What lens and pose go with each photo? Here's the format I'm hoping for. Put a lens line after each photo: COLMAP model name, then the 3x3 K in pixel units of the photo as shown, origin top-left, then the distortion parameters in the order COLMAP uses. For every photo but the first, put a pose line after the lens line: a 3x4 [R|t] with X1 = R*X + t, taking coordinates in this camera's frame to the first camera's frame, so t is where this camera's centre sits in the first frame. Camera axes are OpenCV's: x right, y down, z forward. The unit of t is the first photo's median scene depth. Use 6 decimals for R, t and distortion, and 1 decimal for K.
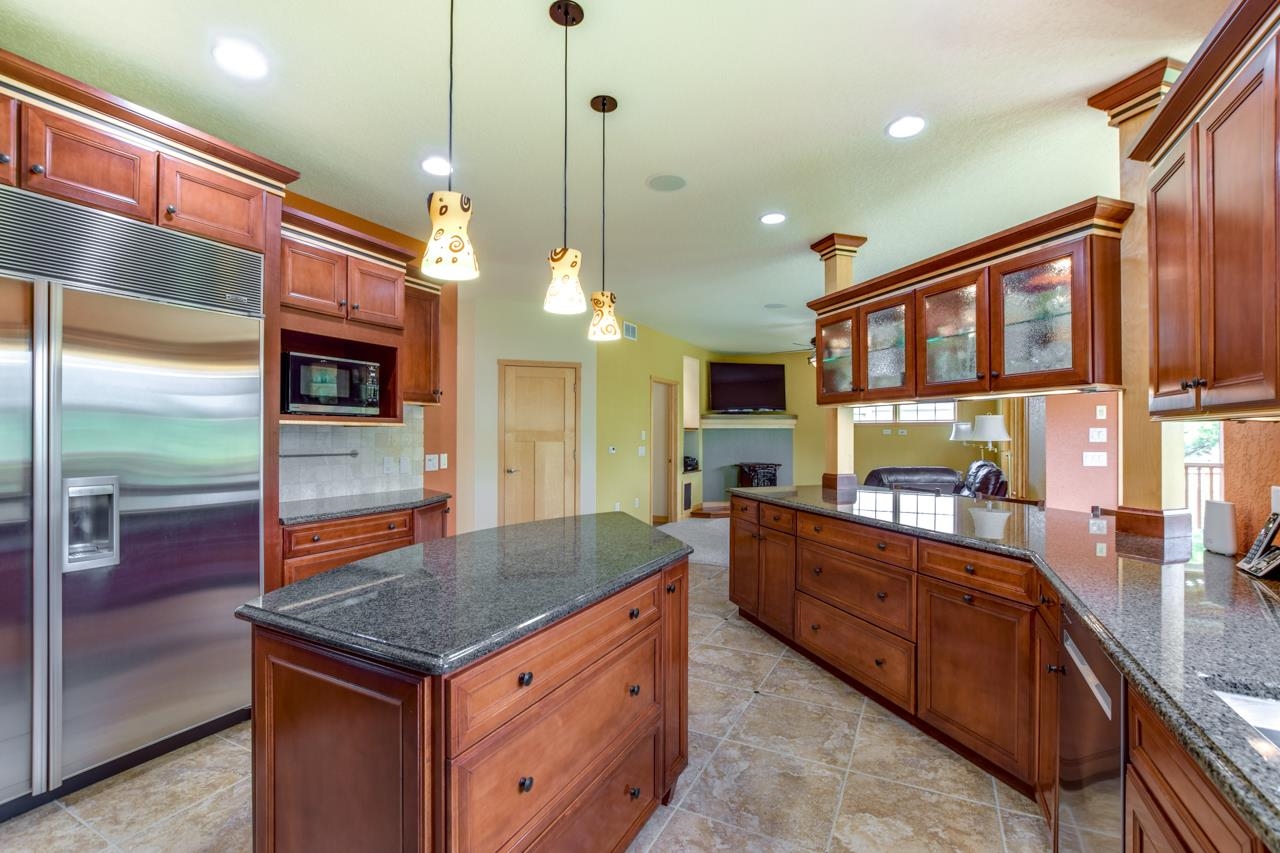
lens RADIAL K [[564.6, 0, 643.2], [0, 564.6, 430.7], [0, 0, 1]] dist [-0.020558, 0.002287]
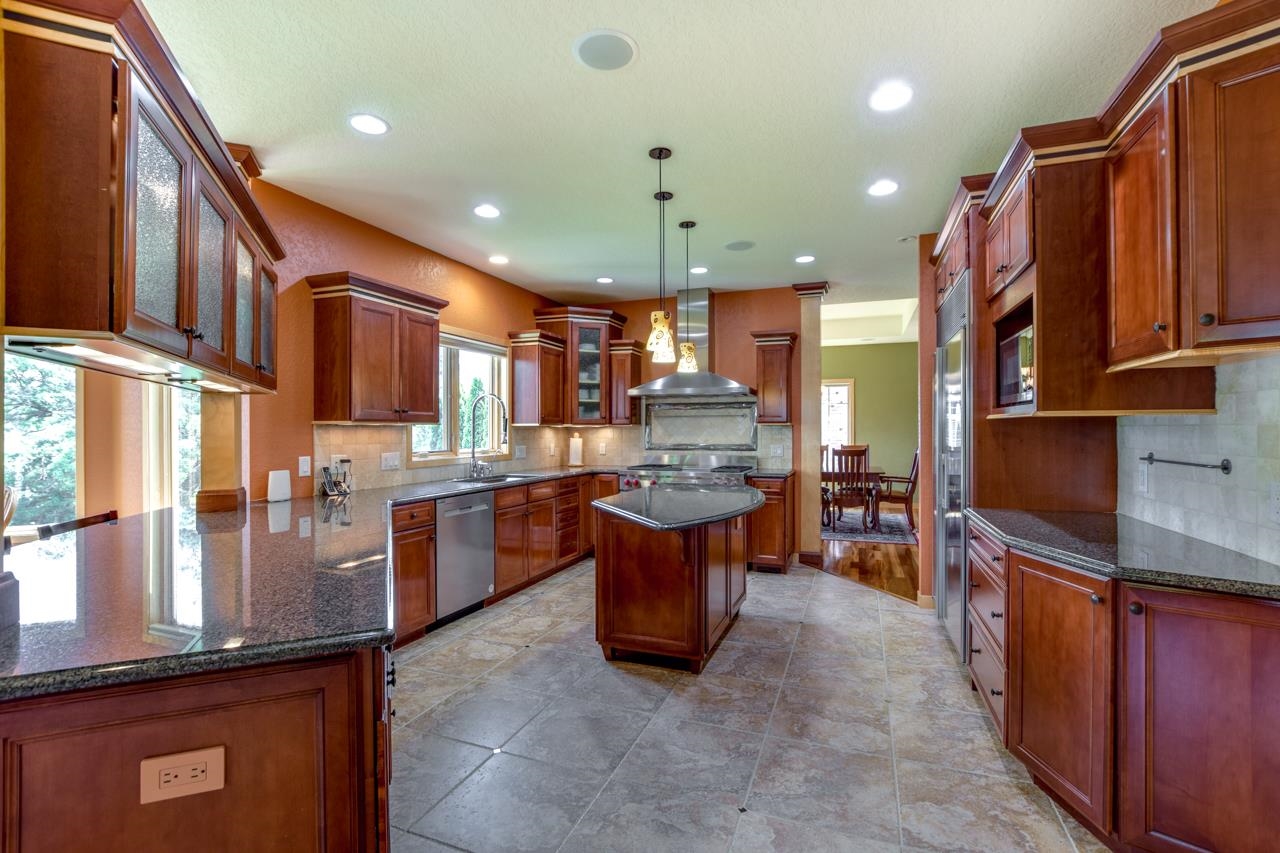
lens RADIAL K [[564.6, 0, 641.8], [0, 564.6, 428.5], [0, 0, 1]] dist [-0.020558, 0.002287]
pose [[-0.995326, 0.001884, -0.096557, 0.061519], [0.002764, 0.999956, -0.008977, 0.010399], [0.096535, -0.009202, -0.995287, 1.547828]]
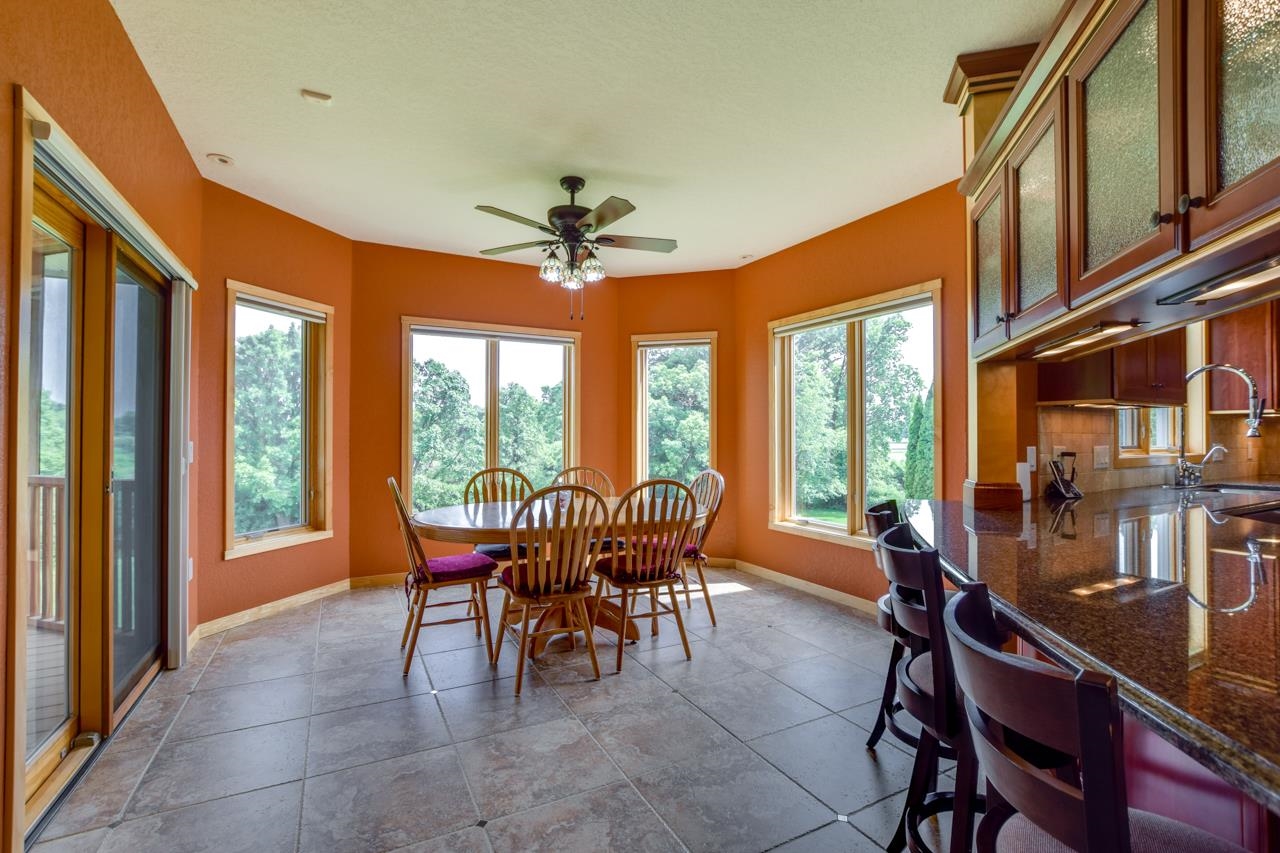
lens RADIAL K [[564.6, 0, 638.6], [0, 564.6, 429.2], [0, 0, 1]] dist [-0.020558, 0.002287]
pose [[-0.817832, 0.005890, 0.575427, 0.566549], [-0.004781, 0.999844, -0.017030, 0.041668], [-0.575437, -0.016679, -0.817676, 1.455141]]
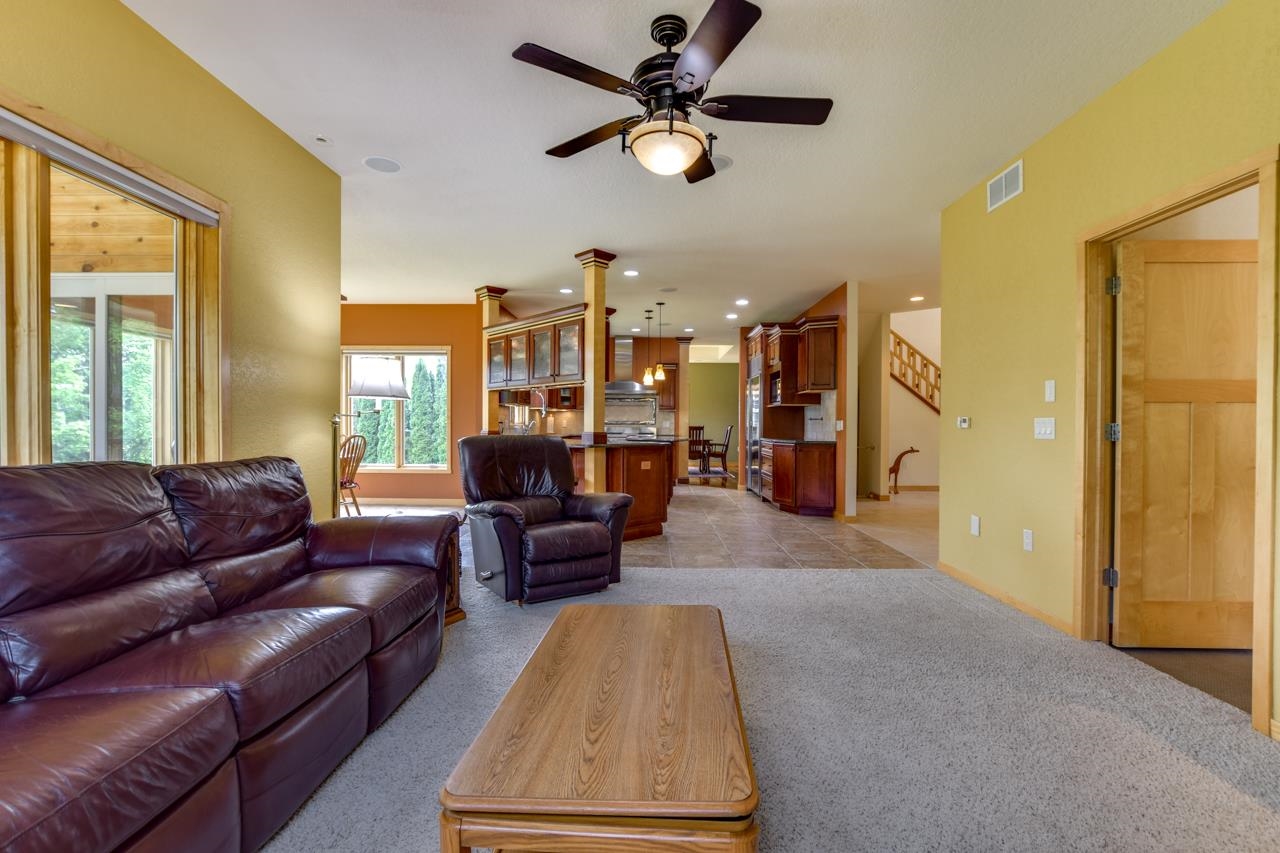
lens RADIAL K [[564.6, 0, 644.3], [0, 564.6, 426.8], [0, 0, 1]] dist [-0.020558, 0.002287]
pose [[-0.900812, -0.002595, -0.434201, 0.982448], [-0.002825, 0.999996, -0.000117, 0.076413], [0.434200, 0.001121, -0.900816, 2.701799]]
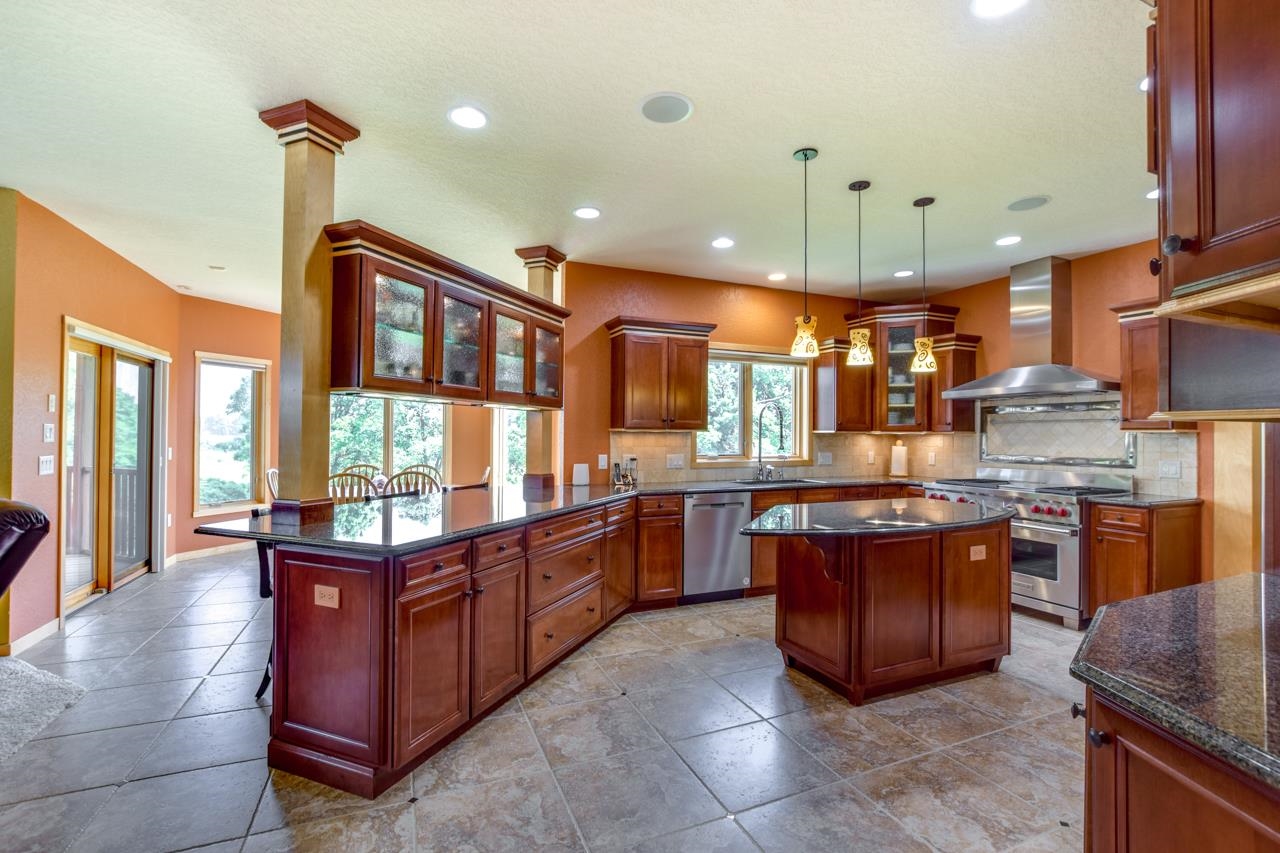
lens RADIAL K [[564.6, 0, 641.5], [0, 564.6, 429.1], [0, 0, 1]] dist [-0.020558, 0.002287]
pose [[-0.767575, 0.002583, 0.640954, -0.394433], [-0.010209, 0.999816, -0.016256, 0.008835], [-0.640878, -0.019021, -0.767407, 1.491871]]
